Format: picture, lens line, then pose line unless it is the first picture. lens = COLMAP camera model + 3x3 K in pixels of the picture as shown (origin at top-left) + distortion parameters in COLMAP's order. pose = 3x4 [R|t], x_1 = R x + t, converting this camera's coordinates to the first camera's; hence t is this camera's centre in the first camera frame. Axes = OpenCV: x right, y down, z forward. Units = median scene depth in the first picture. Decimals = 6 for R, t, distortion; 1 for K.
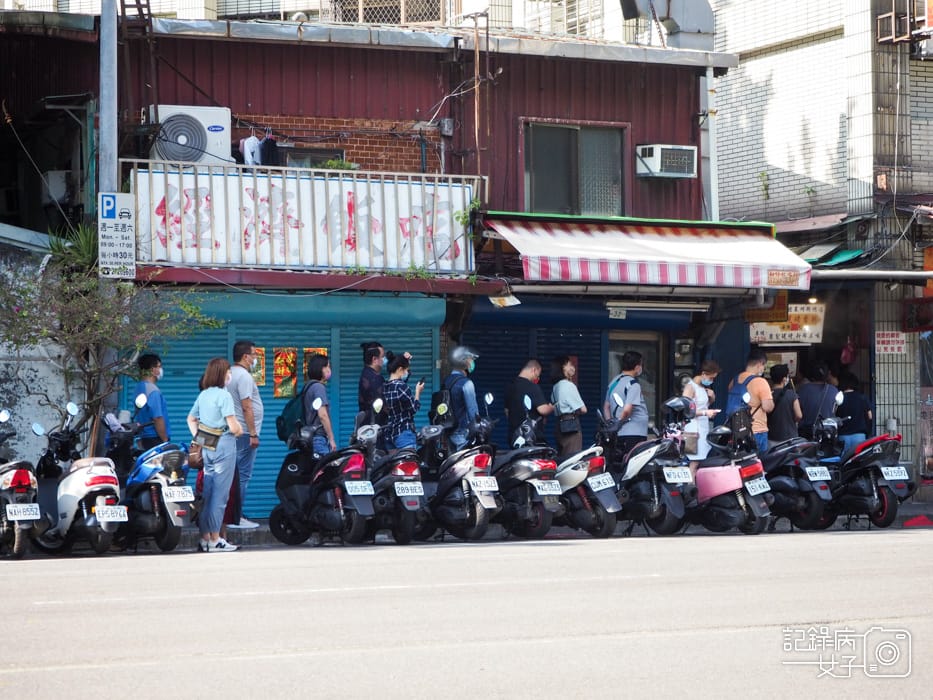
lens RADIAL K [[2285.8, 0, 466.4], [0, 2285.8, 351.2], [0, 0, 1]] dist [0.009500, 0.000000]
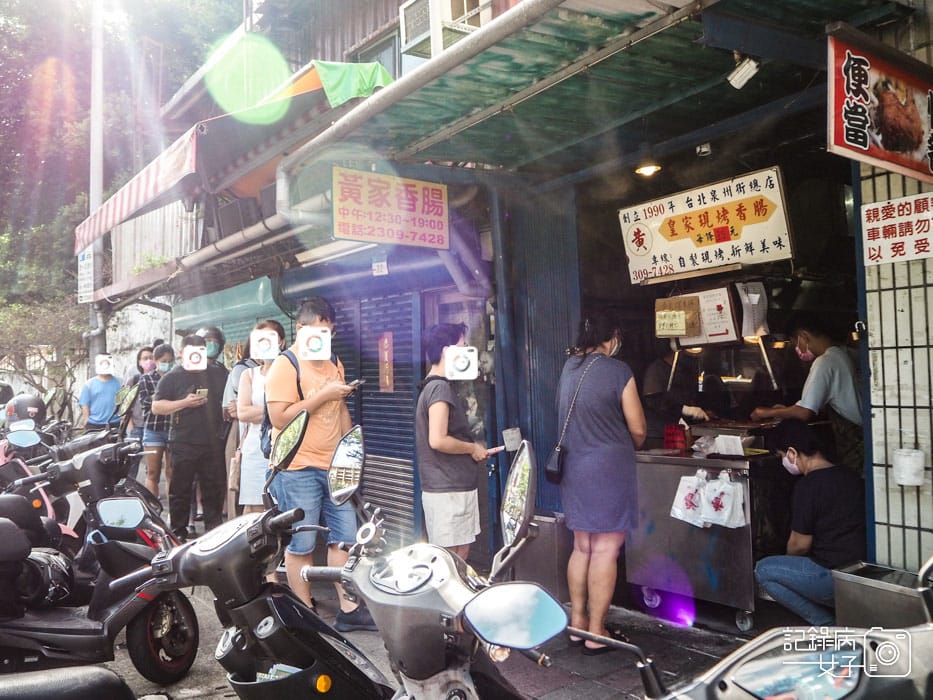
lens RADIAL K [[774.8, 0, 466.9], [0, 774.8, 345.2], [0, 0, 1]] dist [-0.010572, -0.006742]
pose [[0.218636, -0.040848, -0.974951, 0.284285], [0.034615, 0.998819, -0.034085, 0.015596], [0.975192, -0.026295, 0.219791, 0.910973]]
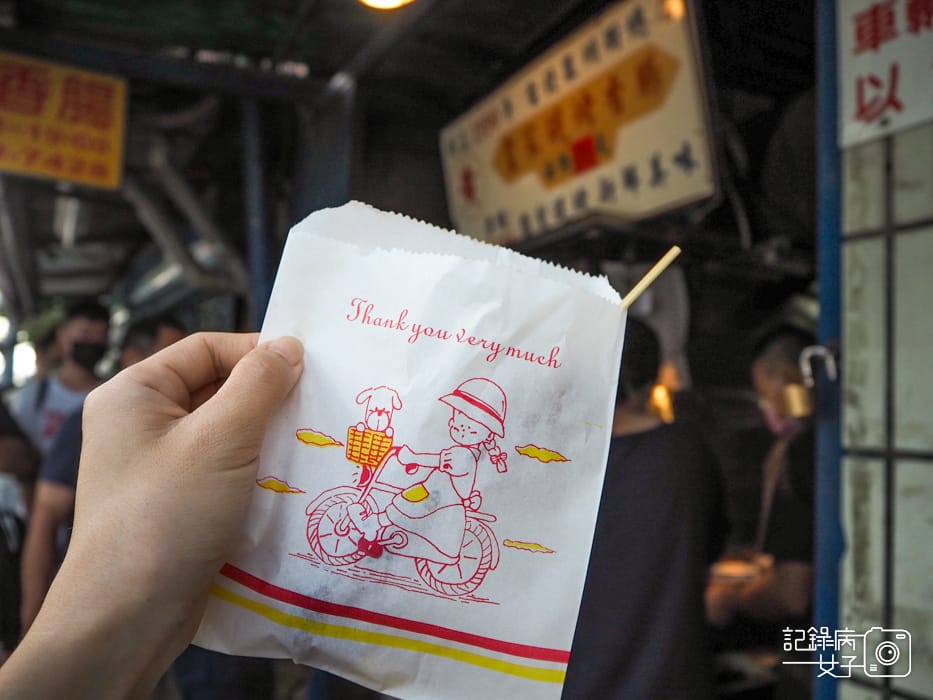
lens RADIAL K [[774.8, 0, 465.5], [0, 774.8, 349.6], [0, 0, 1]] dist [-0.010572, -0.006742]
pose [[0.079284, -0.078774, -0.993735, 0.210393], [-0.031166, 0.996190, -0.081455, 0.013090], [0.996365, 0.037429, 0.076527, 0.981423]]
